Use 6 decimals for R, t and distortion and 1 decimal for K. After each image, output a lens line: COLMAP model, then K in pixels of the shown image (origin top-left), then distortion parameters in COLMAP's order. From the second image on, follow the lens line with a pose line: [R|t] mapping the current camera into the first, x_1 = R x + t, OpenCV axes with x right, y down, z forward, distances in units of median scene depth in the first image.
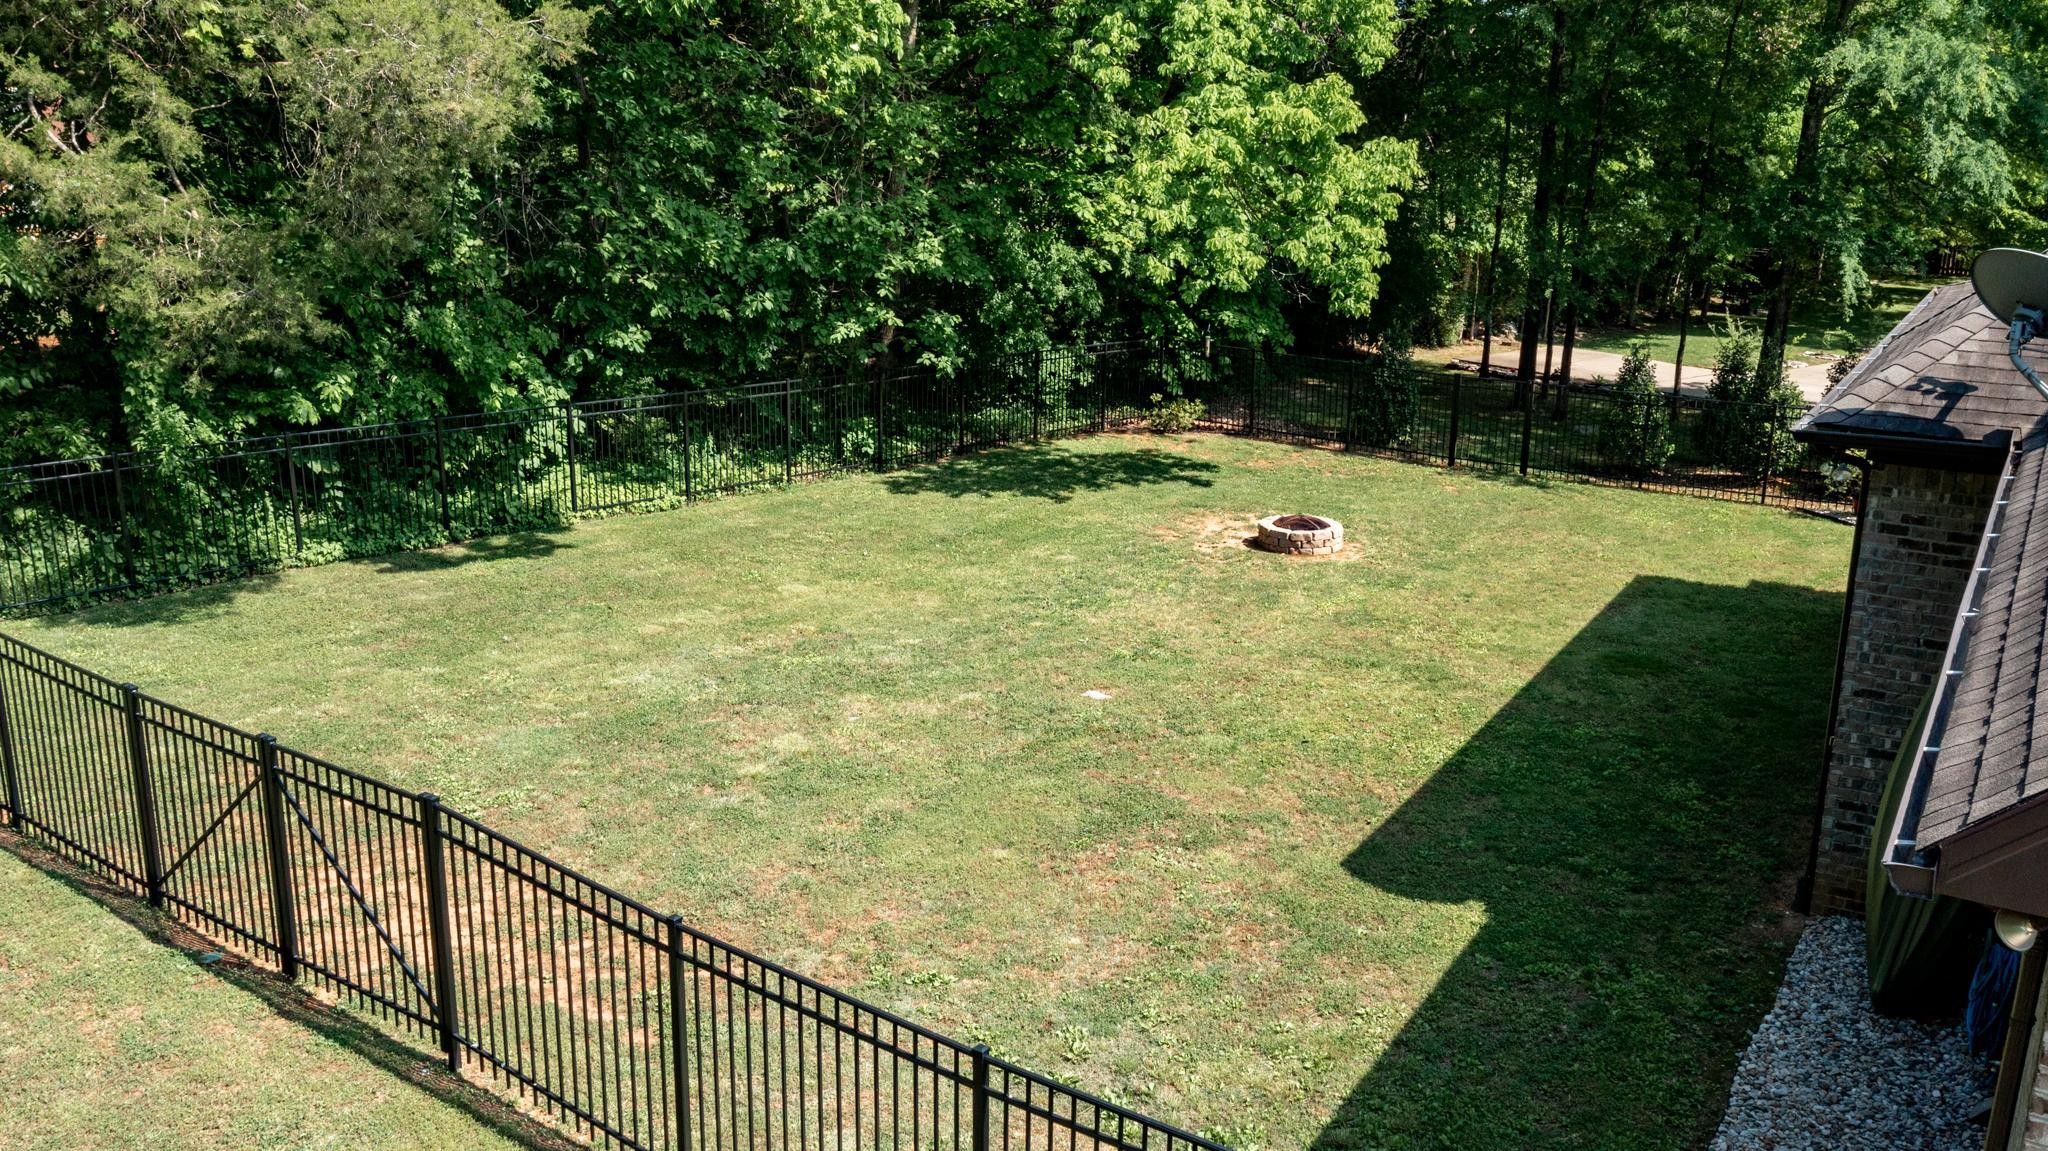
lens RADIAL K [[1656.4, 0, 1020.2], [0, 1656.4, 573.9], [0, 0, 1]] dist [-0.003671, -0.001314]
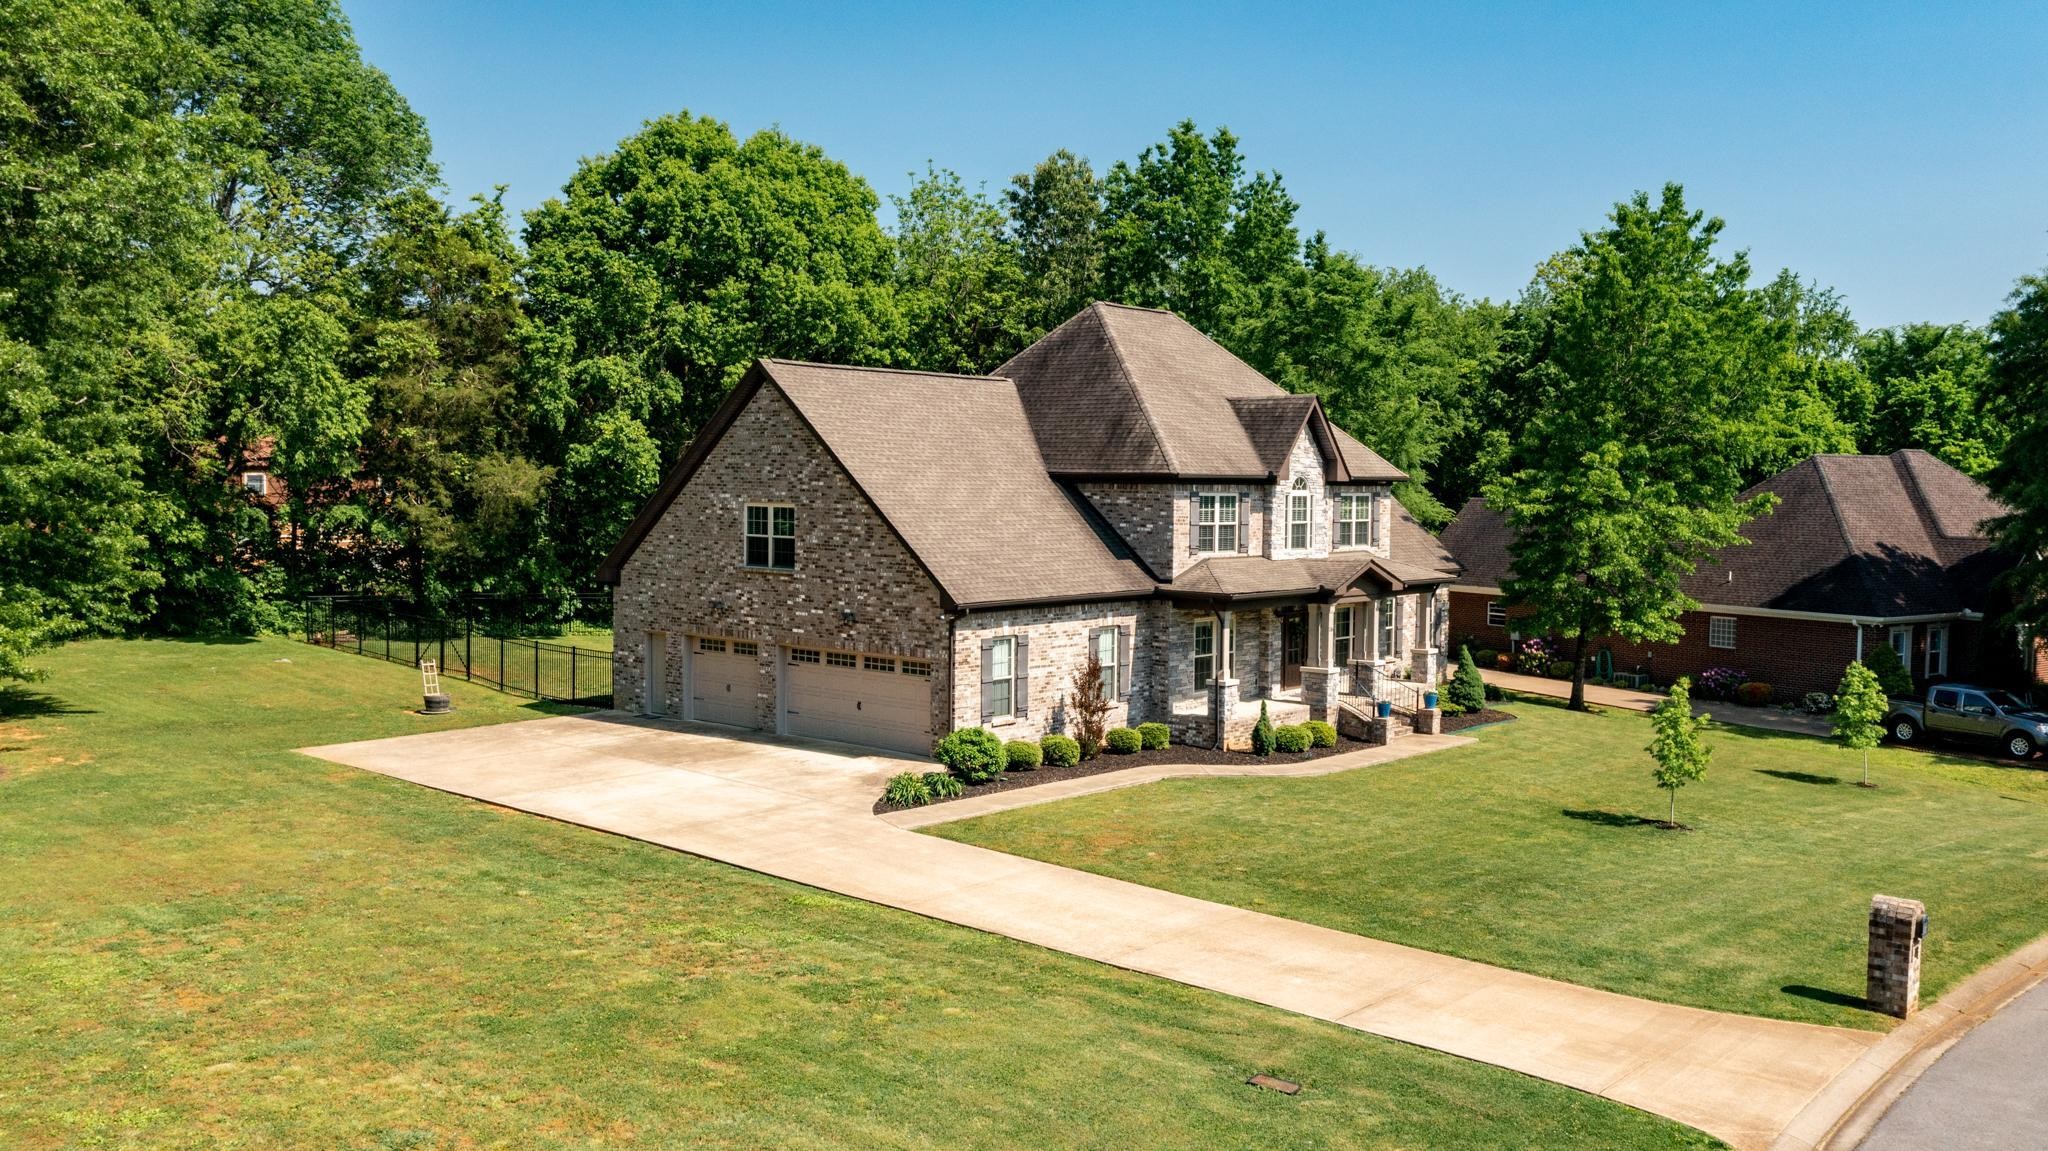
lens RADIAL K [[1656.4, 0, 1024.5], [0, 1656.4, 573.5], [0, 0, 1]] dist [-0.003671, -0.001314]
pose [[0.988732, 0.010527, -0.149327, 1.088956], [-0.042583, 0.976094, -0.213139, 0.515558], [0.143513, 0.217096, 0.965543, -1.932643]]
